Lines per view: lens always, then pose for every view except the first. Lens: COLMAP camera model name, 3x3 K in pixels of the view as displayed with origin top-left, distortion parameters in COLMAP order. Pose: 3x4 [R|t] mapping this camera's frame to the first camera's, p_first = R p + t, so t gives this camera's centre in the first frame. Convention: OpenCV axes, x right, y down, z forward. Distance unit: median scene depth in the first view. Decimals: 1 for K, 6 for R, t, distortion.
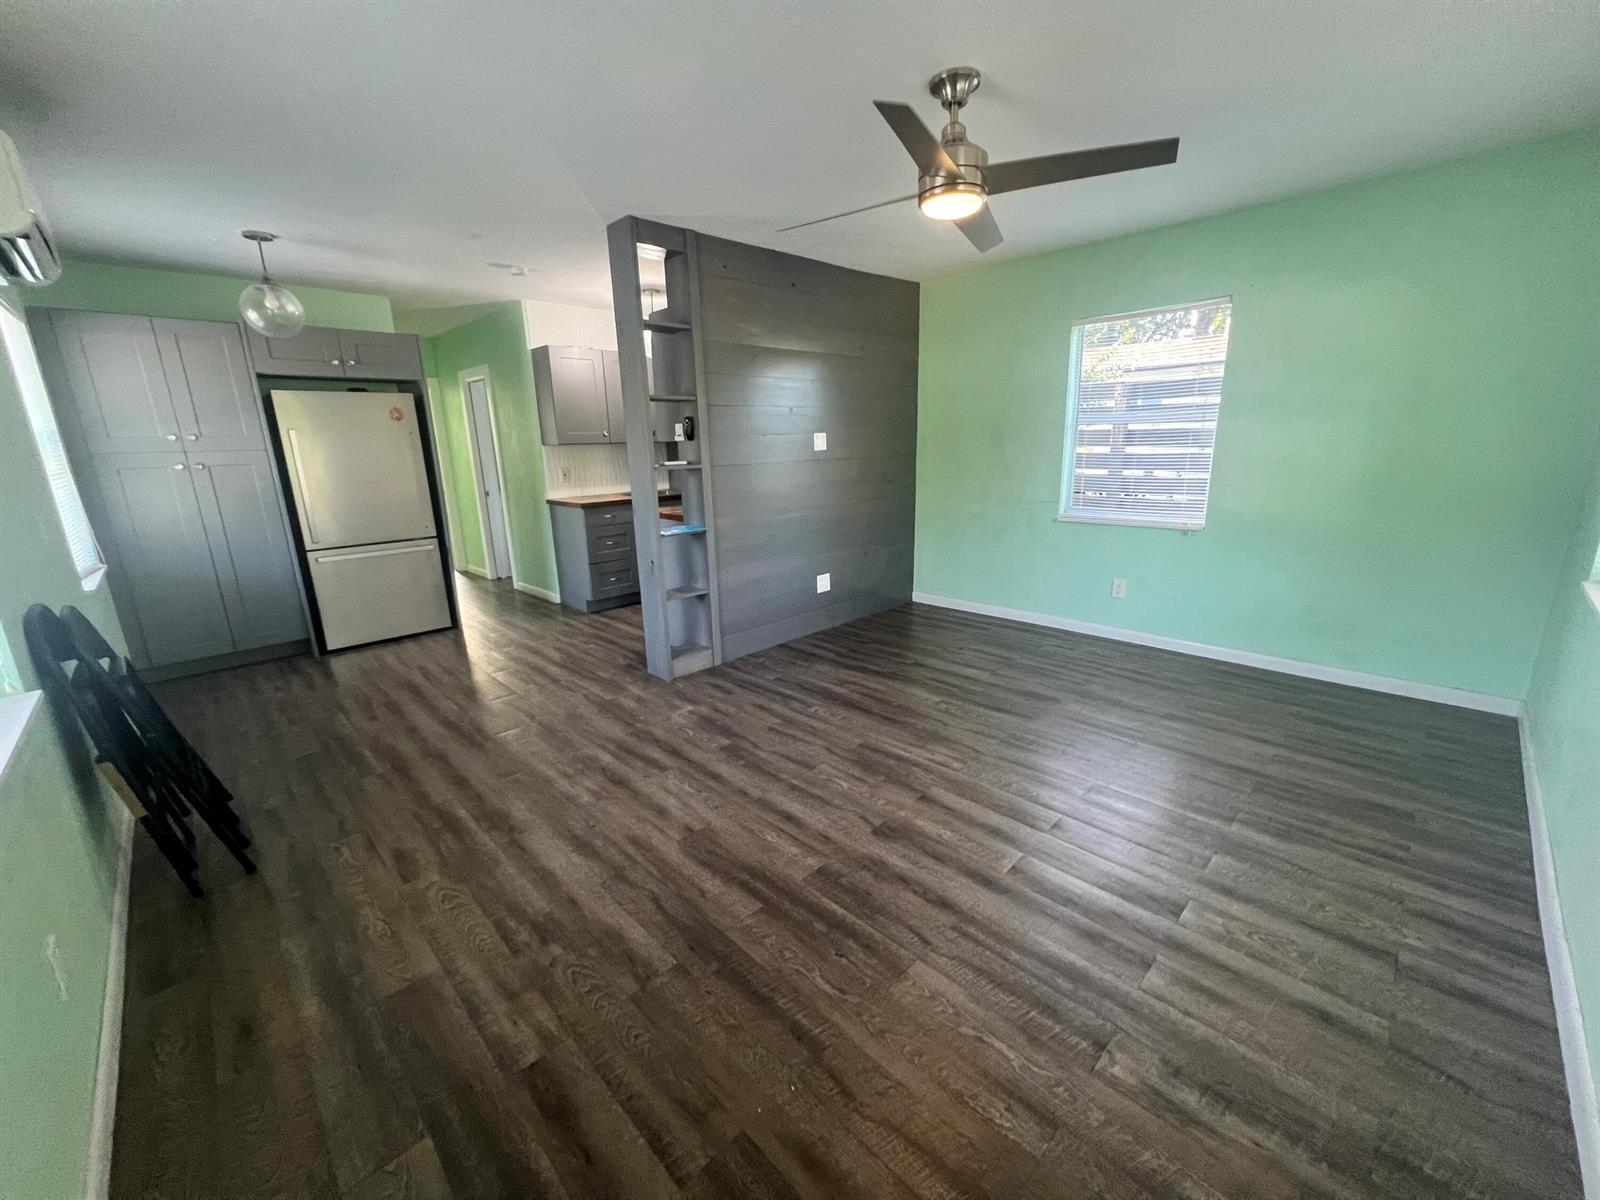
lens RADIAL K [[635.8, 0, 801.6], [0, 635.8, 595.2], [0, 0, 1]] dist [0.000846, 0.000193]
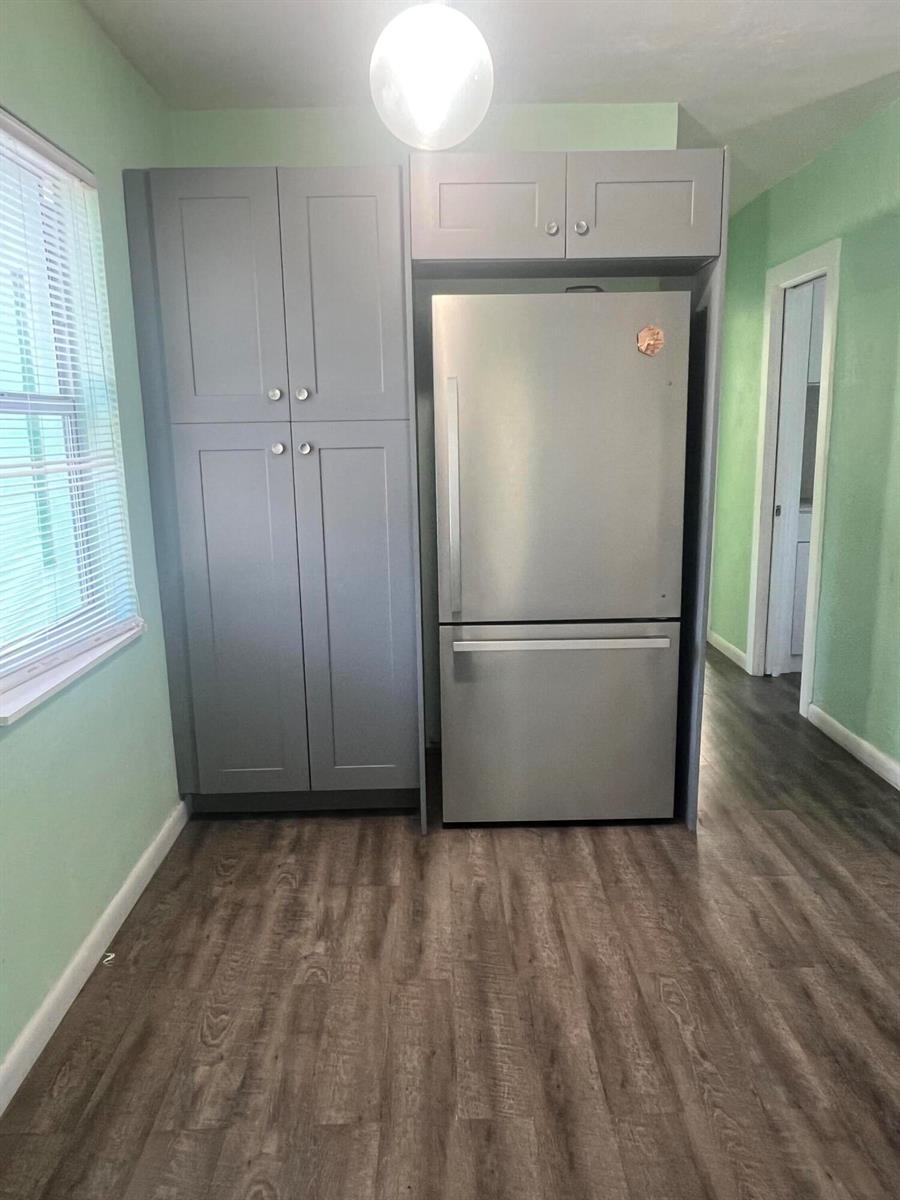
lens RADIAL K [[871.5, 0, 450.0], [0, 871.5, 600.0], [0, 0, 1]] dist [0.004691, 0.001617]
pose [[0.721428, 0.147545, -0.676589, -0.358830], [-0.165505, 0.985460, 0.038428, -0.128493], [0.672421, 0.084256, 0.735358, 0.570976]]
